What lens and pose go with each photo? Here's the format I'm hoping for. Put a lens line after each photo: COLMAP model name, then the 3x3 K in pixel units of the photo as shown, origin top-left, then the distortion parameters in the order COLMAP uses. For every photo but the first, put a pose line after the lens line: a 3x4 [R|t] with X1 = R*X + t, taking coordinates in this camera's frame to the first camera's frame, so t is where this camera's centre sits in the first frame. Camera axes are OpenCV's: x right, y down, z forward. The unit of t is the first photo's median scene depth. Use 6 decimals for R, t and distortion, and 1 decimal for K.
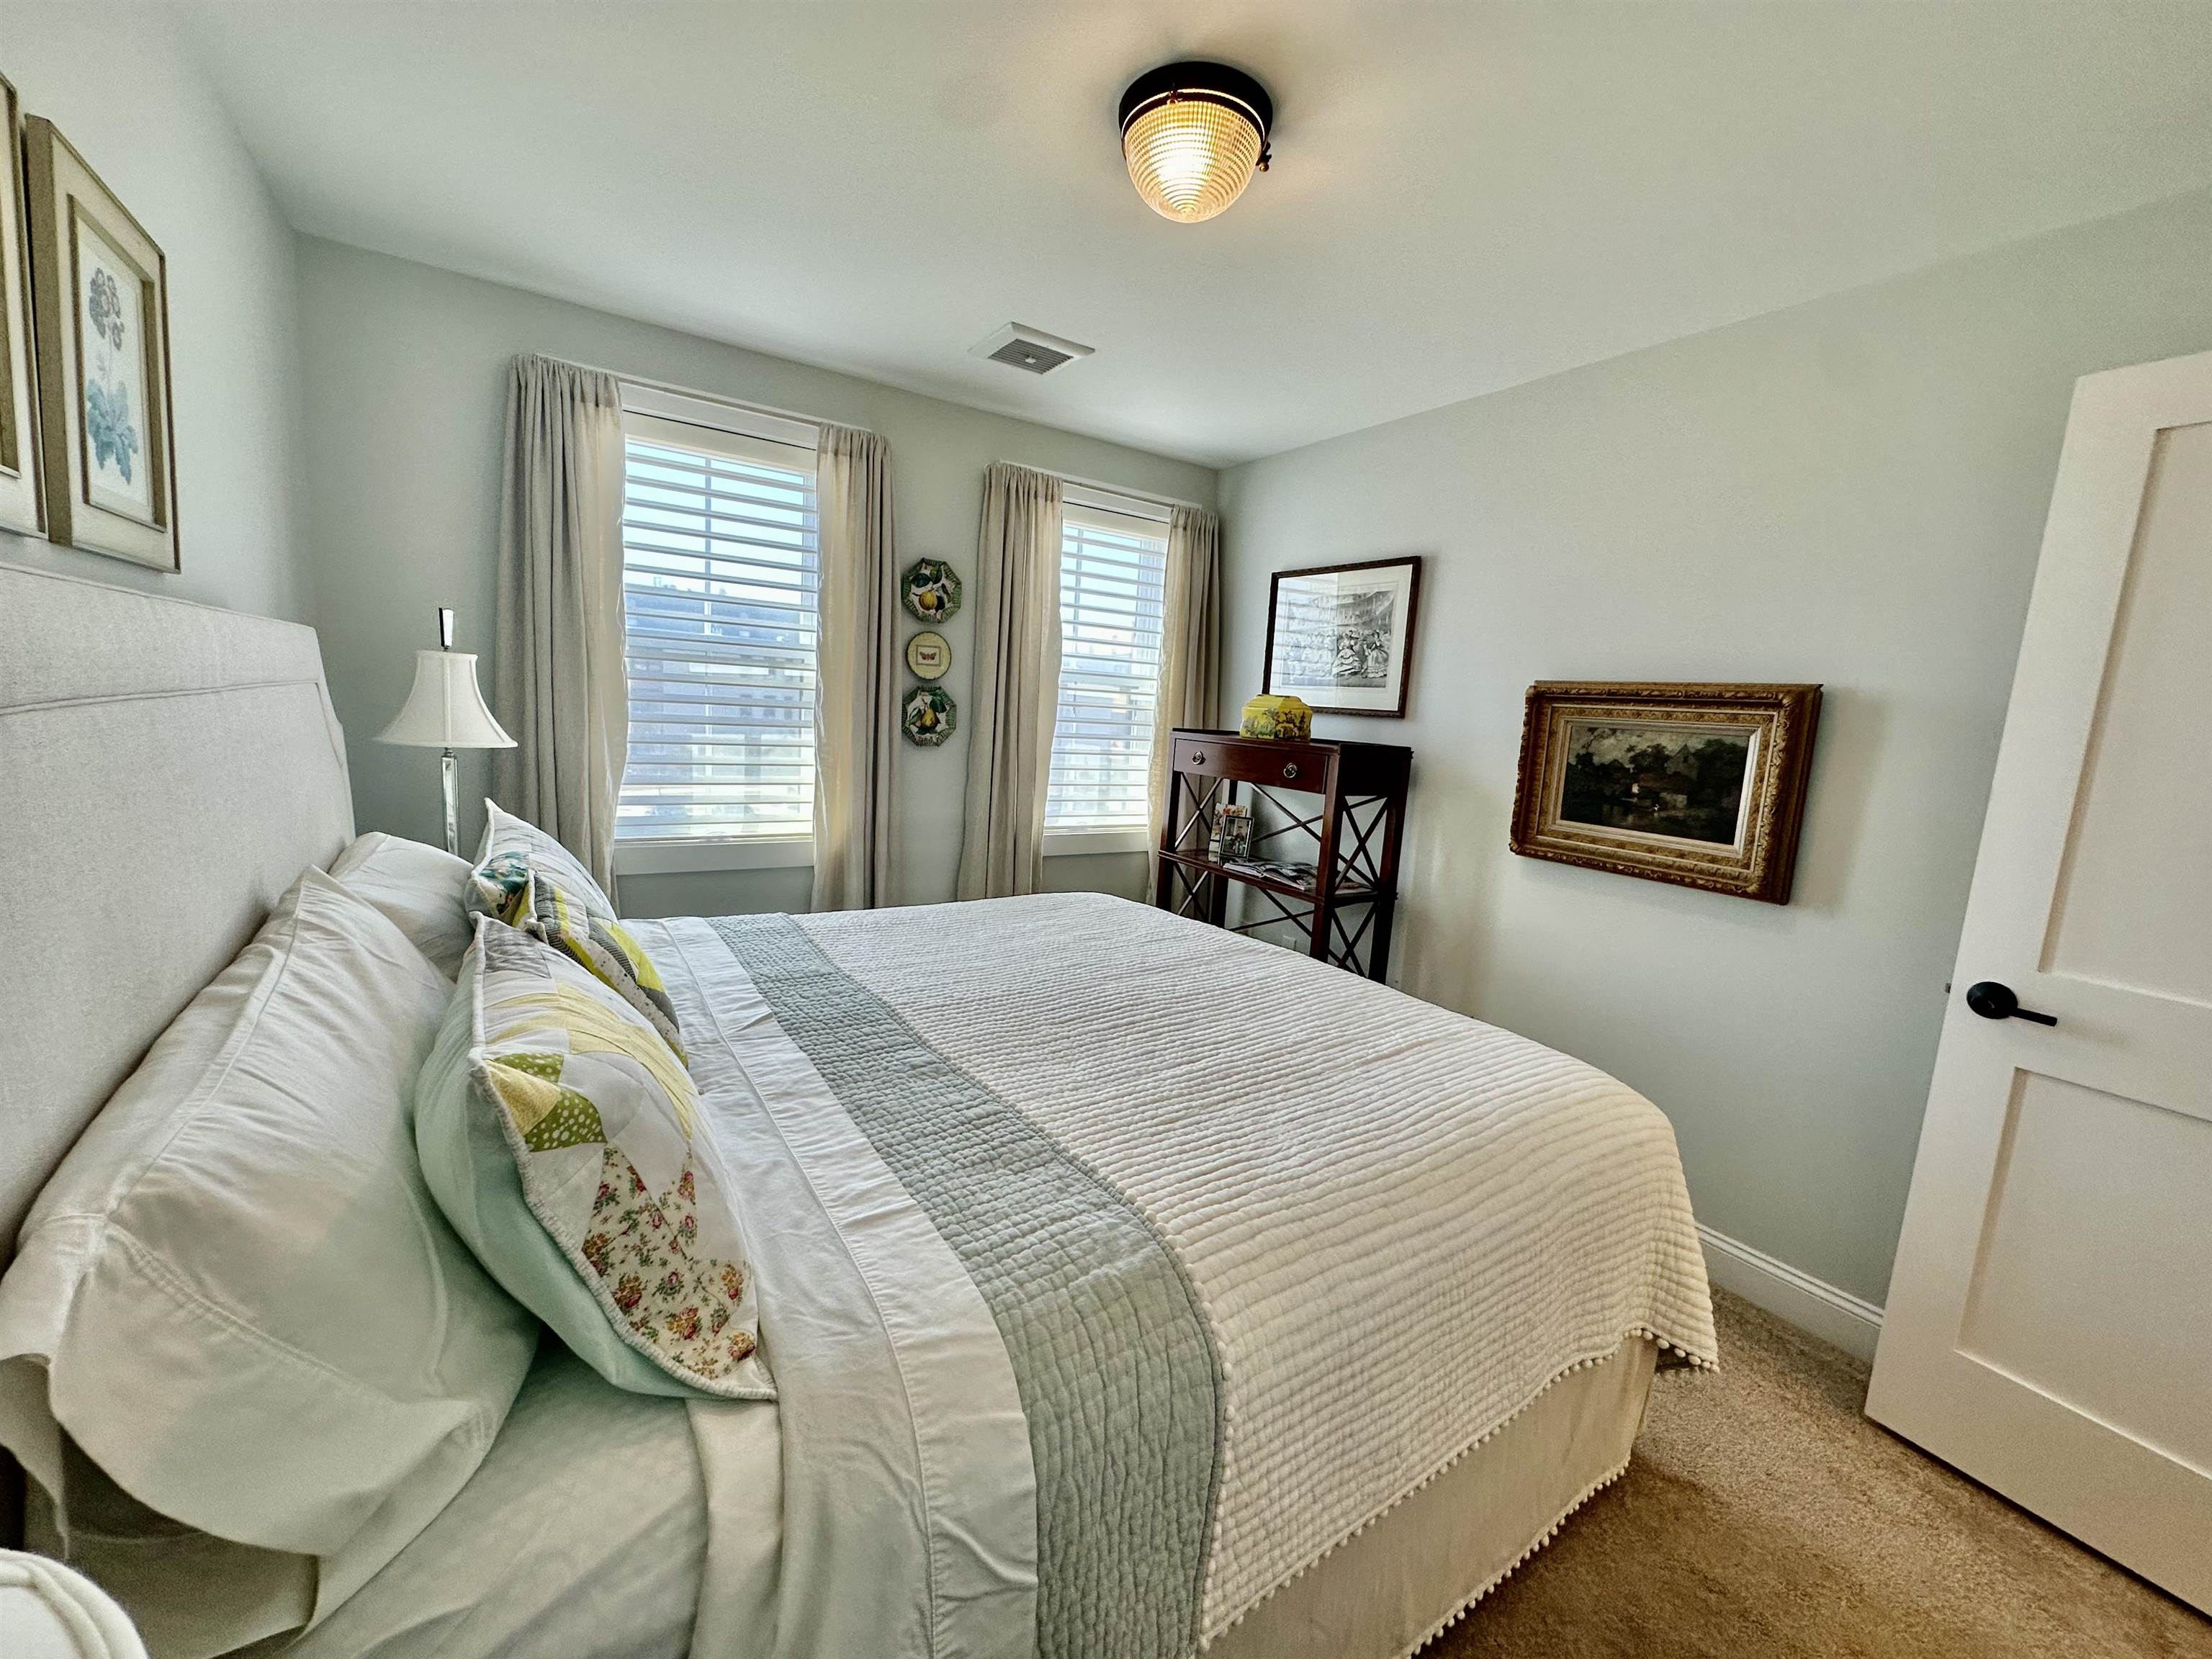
lens RADIAL K [[909.2, 0, 1108.9], [0, 909.2, 839.2], [0, 0, 1]] dist [-0.012559, -0.000431]
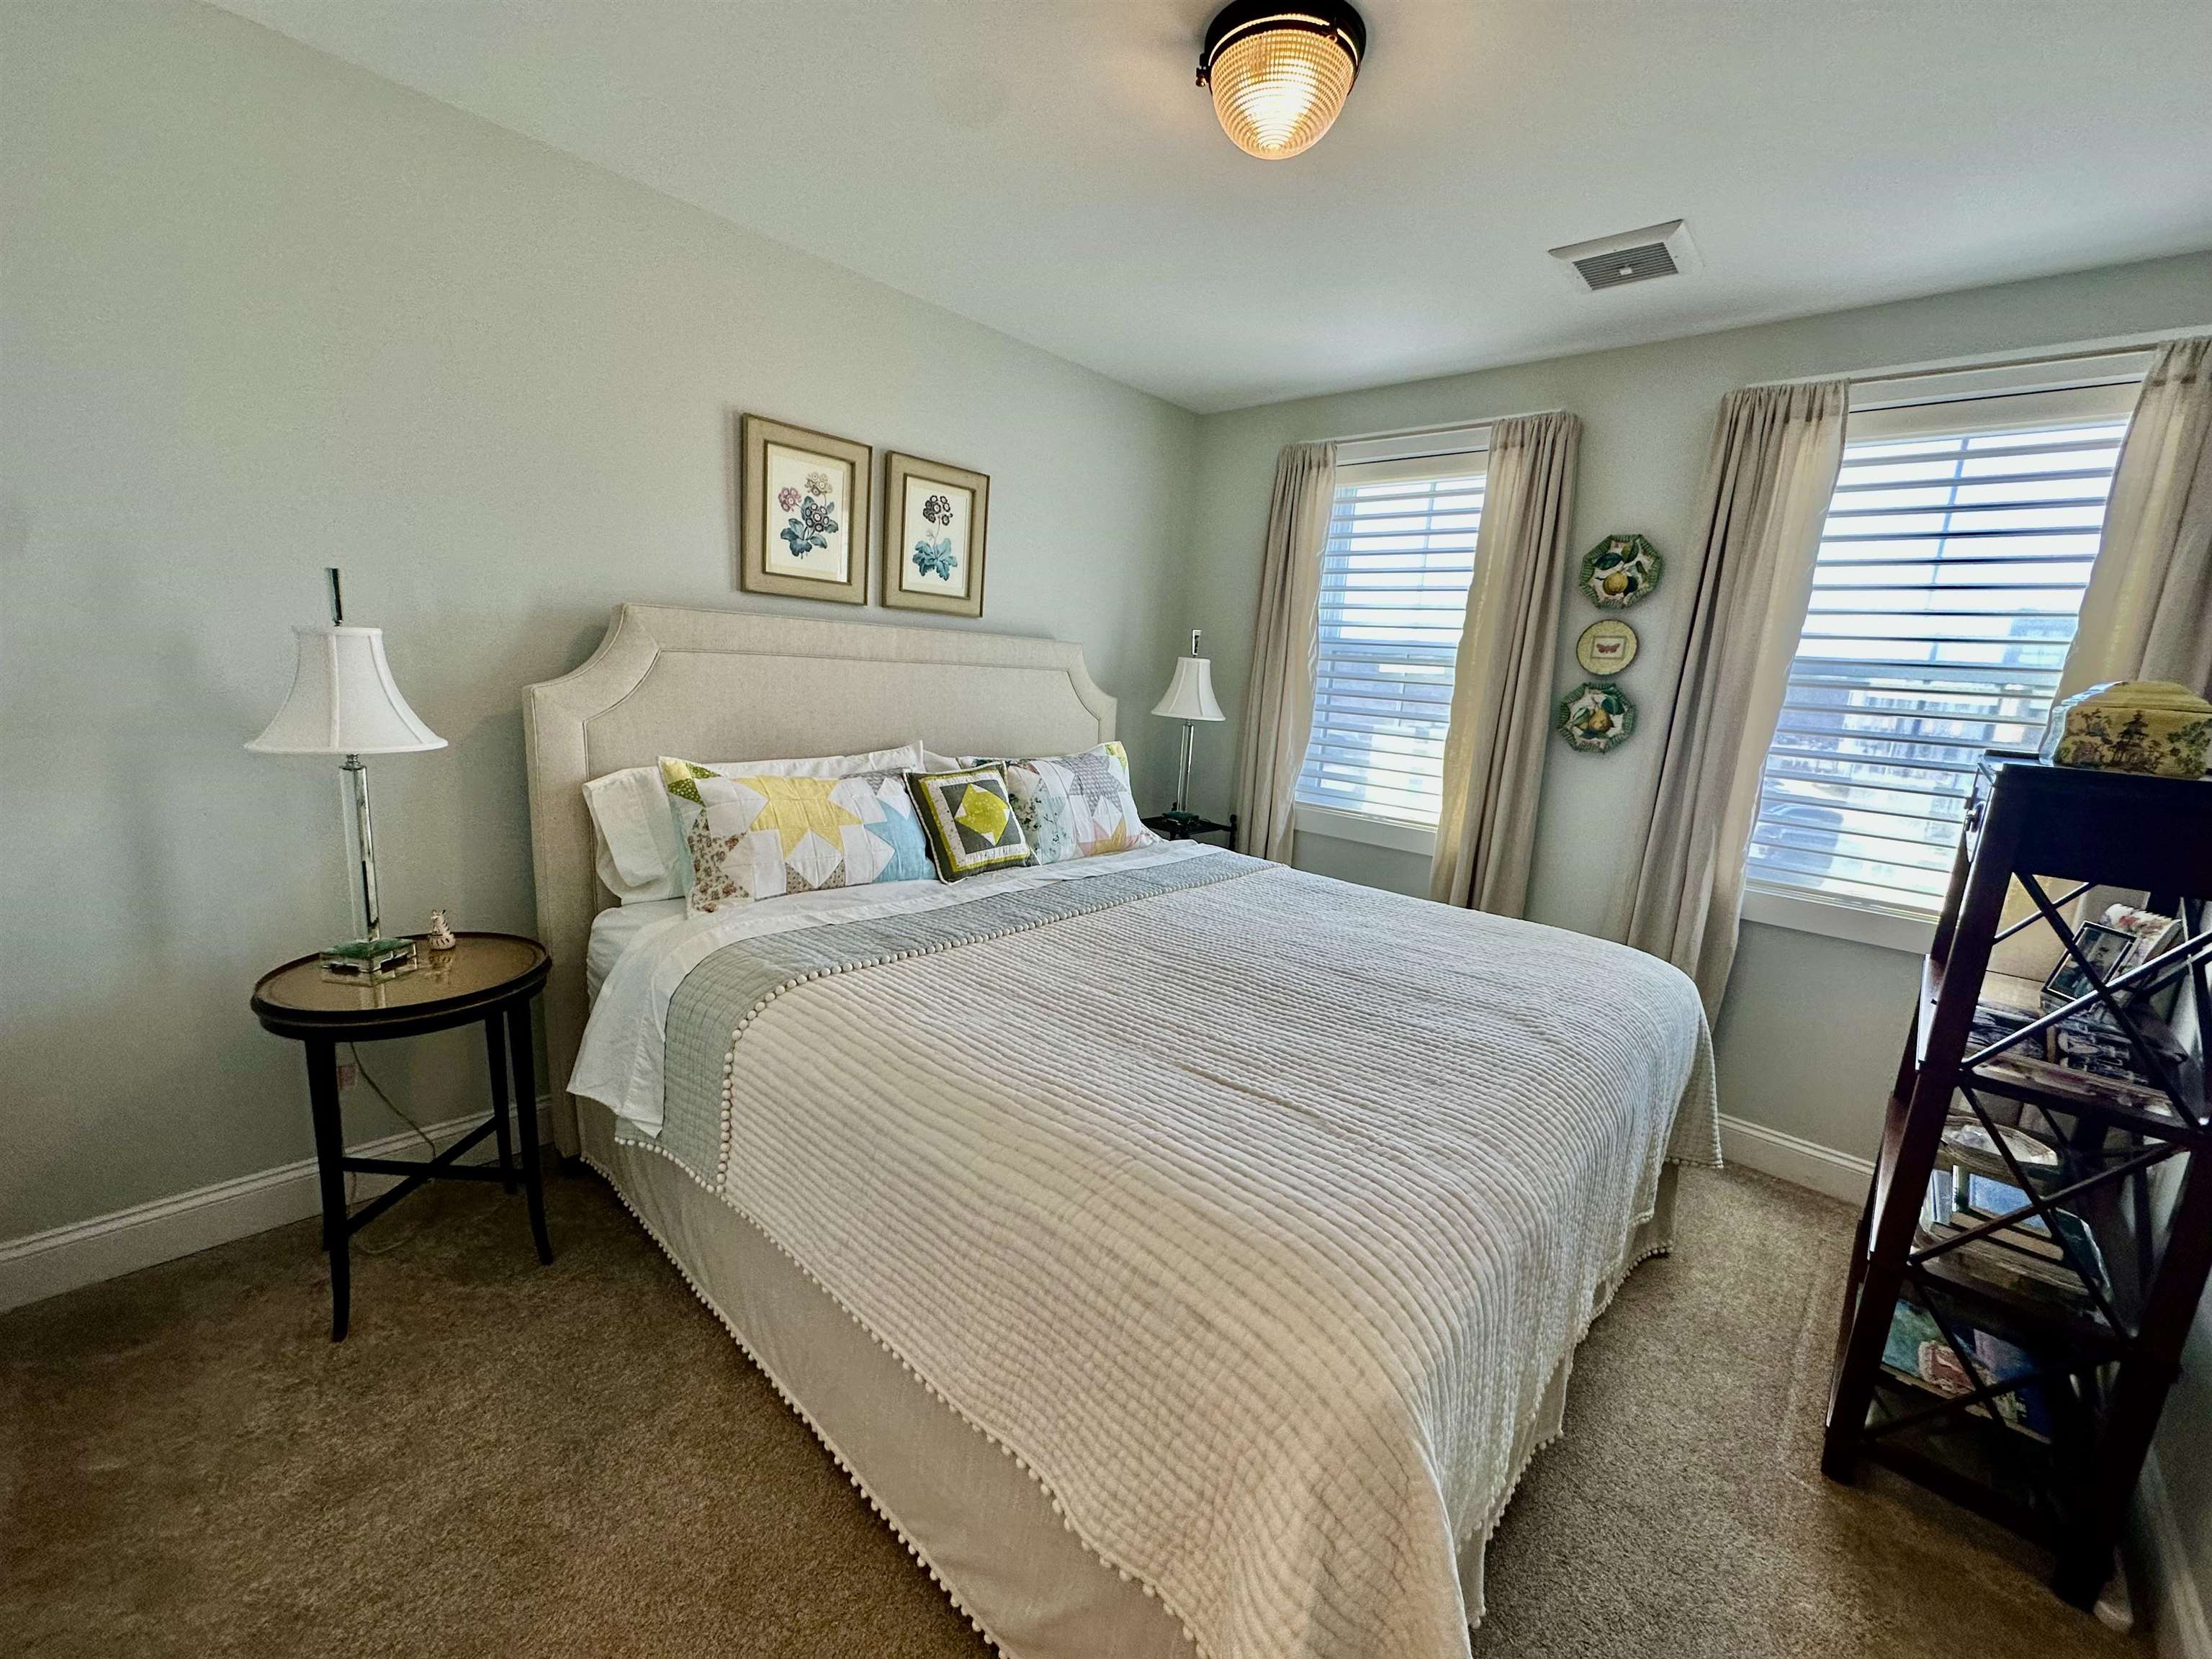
lens RADIAL K [[909.2, 0, 1090.6], [0, 909.2, 846.0], [0, 0, 1]] dist [-0.012559, -0.000431]
pose [[0.202814, 0.143488, -0.968647, 0.629997], [-0.193647, 0.975547, 0.103964, -0.014822], [0.959879, 0.166490, 0.225641, 0.414115]]
